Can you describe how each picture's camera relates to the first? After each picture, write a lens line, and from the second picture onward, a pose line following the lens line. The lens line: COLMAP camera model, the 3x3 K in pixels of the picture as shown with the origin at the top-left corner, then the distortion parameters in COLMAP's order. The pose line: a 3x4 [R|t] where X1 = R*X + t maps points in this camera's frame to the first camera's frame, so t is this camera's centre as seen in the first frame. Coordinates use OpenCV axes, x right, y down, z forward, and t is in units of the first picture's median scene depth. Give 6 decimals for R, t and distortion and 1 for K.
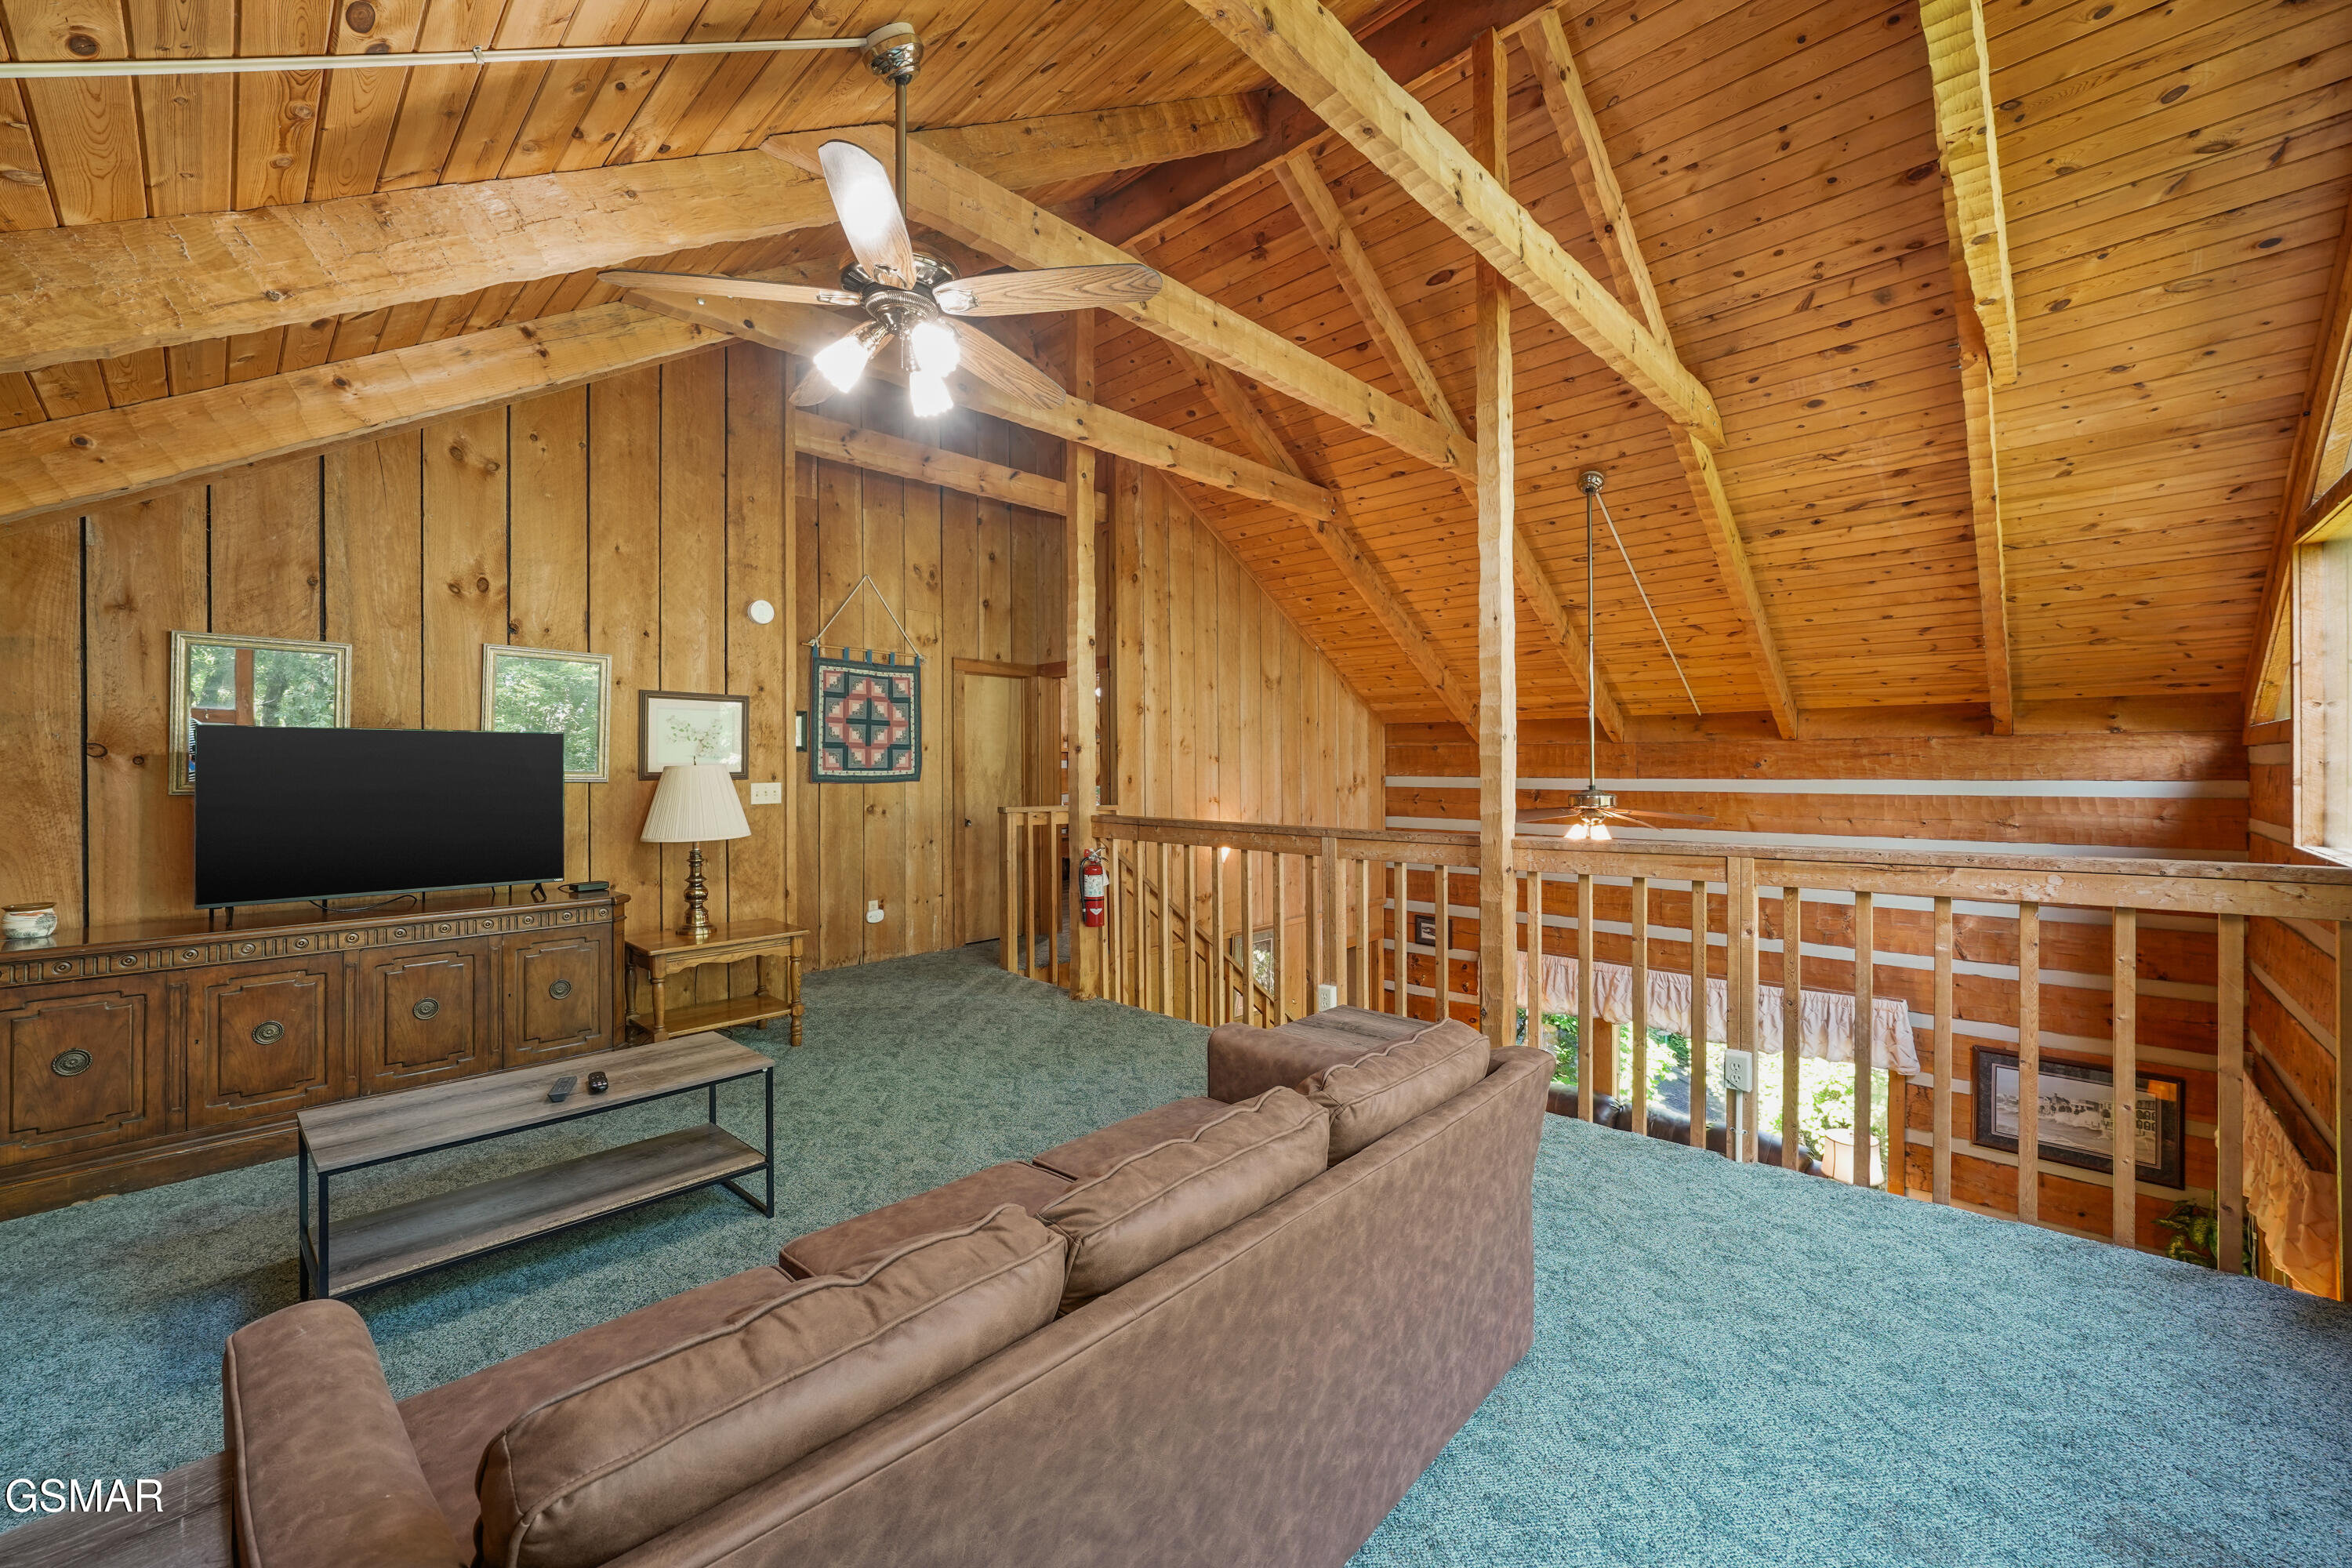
lens RADIAL K [[917.2, 0, 1180.9], [0, 917.2, 767.2], [0, 0, 1]] dist [-0.011488, 0.002300]
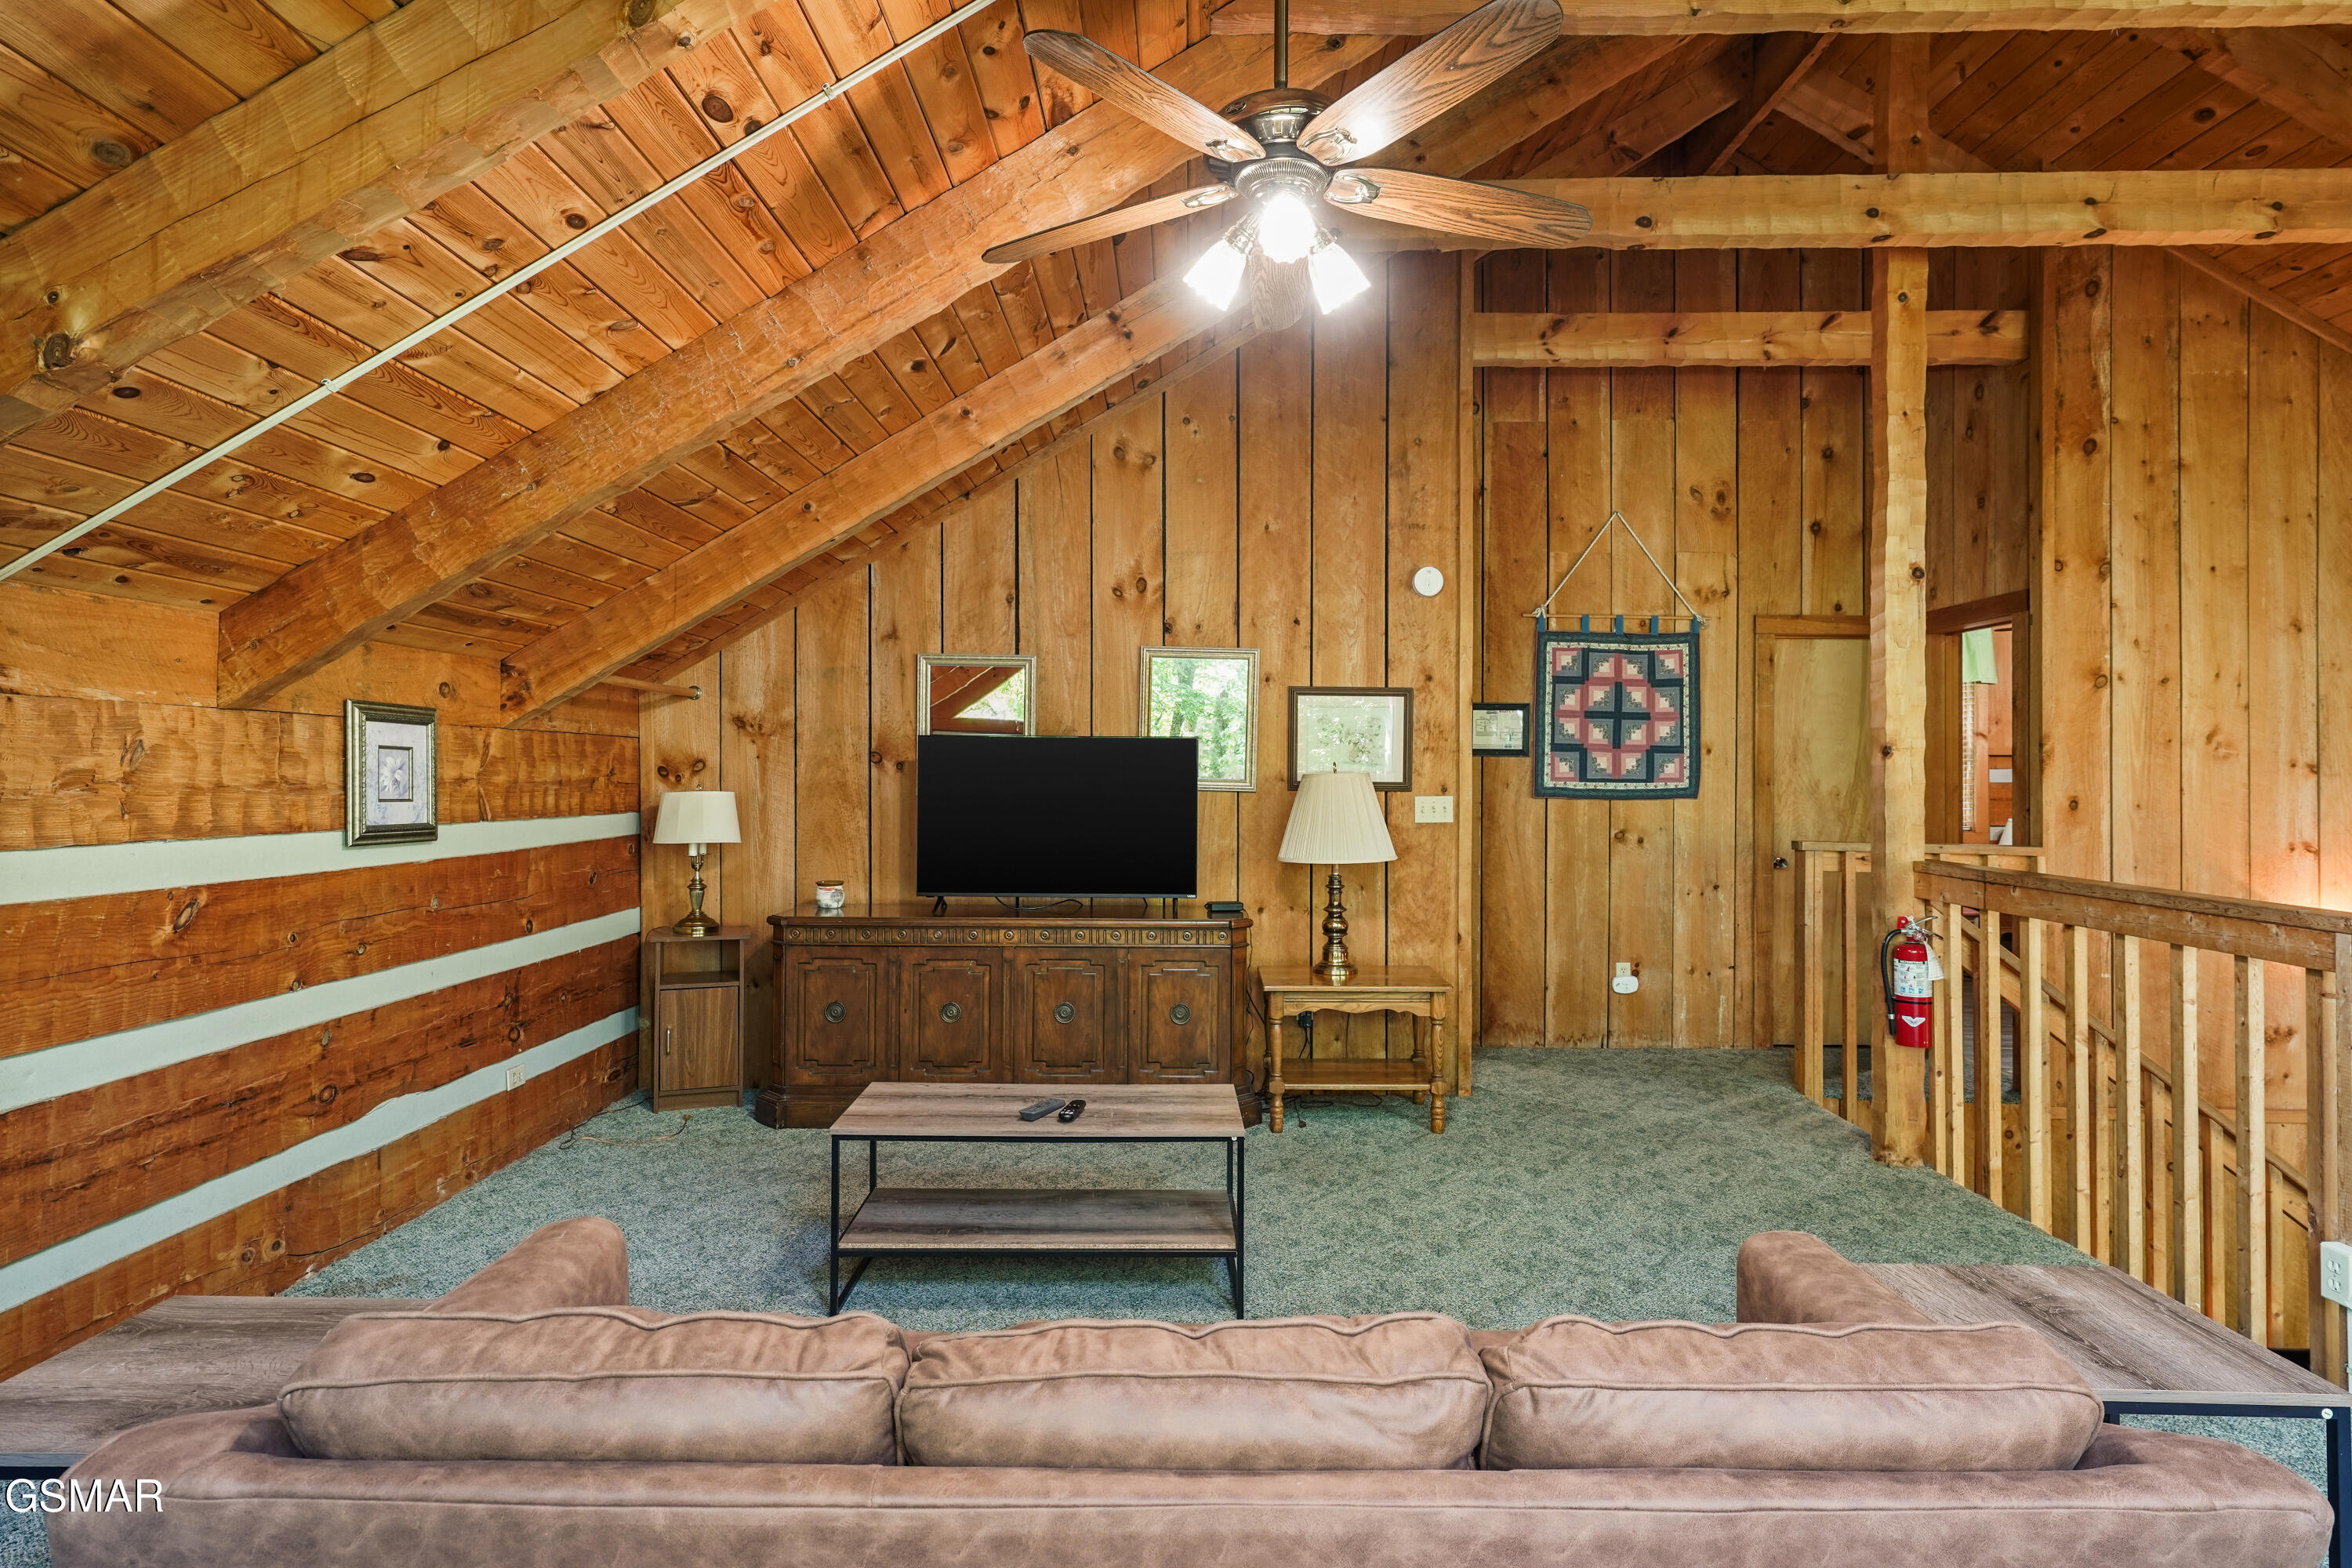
lens RADIAL K [[1245.4, 0, 1183.7], [0, 1245.4, 784.1], [0, 0, 1]] dist [0.011833, 0.000076]
pose [[0.692904, 0.012949, -0.720913, 0.204815], [-0.008773, 0.999916, 0.009528, -0.002237], [0.720976, -0.000277, 0.692960, 0.109528]]
